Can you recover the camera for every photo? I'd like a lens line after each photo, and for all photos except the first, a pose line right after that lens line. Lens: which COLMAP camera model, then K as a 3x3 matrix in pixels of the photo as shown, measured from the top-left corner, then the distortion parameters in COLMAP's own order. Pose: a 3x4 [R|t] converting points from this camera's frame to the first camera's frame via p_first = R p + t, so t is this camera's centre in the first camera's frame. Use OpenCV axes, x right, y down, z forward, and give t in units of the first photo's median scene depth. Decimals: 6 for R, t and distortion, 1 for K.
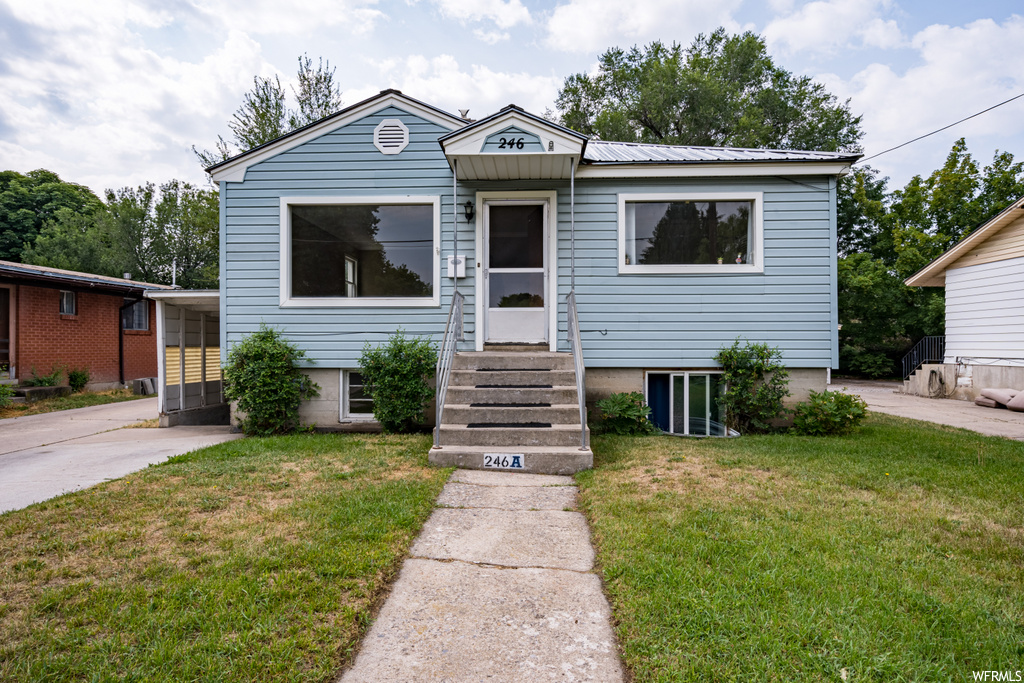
lens RADIAL K [[607.3, 0, 511.9], [0, 607.3, 348.9], [0, 0, 1]] dist [0.011459, 0.000417]
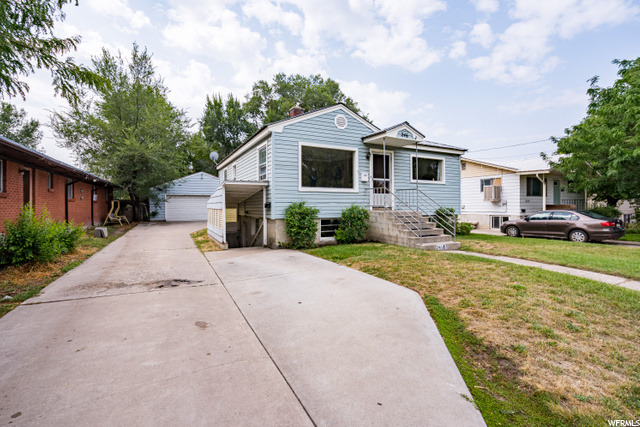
lens RADIAL K [[293.7, 0, 318.7], [0, 293.7, 207.2], [0, 0, 1]] dist [0.002618, 0.000473]
pose [[0.868805, -0.001013, 0.495154, -0.858120], [0.002956, 0.999991, -0.003142, -0.006280], [-0.495146, 0.004194, 0.868799, 0.030553]]
